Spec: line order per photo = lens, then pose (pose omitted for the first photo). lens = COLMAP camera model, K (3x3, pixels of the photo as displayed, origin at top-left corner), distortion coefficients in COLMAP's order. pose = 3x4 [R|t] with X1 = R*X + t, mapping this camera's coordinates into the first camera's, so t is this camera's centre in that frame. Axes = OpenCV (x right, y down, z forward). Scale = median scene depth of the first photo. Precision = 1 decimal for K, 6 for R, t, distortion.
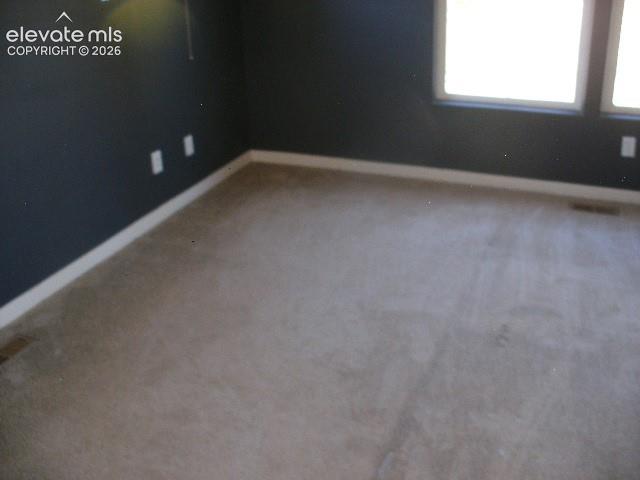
lens RADIAL K [[698.0, 0, 320.0], [0, 698.0, 240.0], [0, 0, 1]] dist [-0.118788, 0.000950]
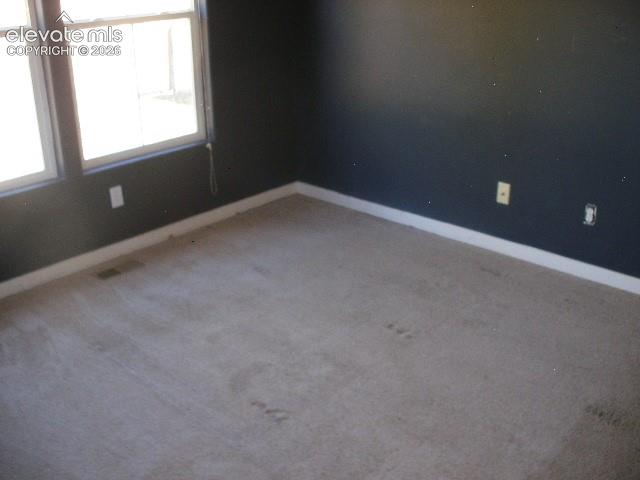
lens RADIAL K [[698.0, 0, 320.0], [0, 698.0, 240.0], [0, 0, 1]] dist [-0.118788, 0.000950]
pose [[0.334694, -0.337049, 0.879987, -0.333355], [0.399495, 0.896524, 0.191439, -0.160008], [-0.853454, 0.287477, 0.434711, 0.370362]]
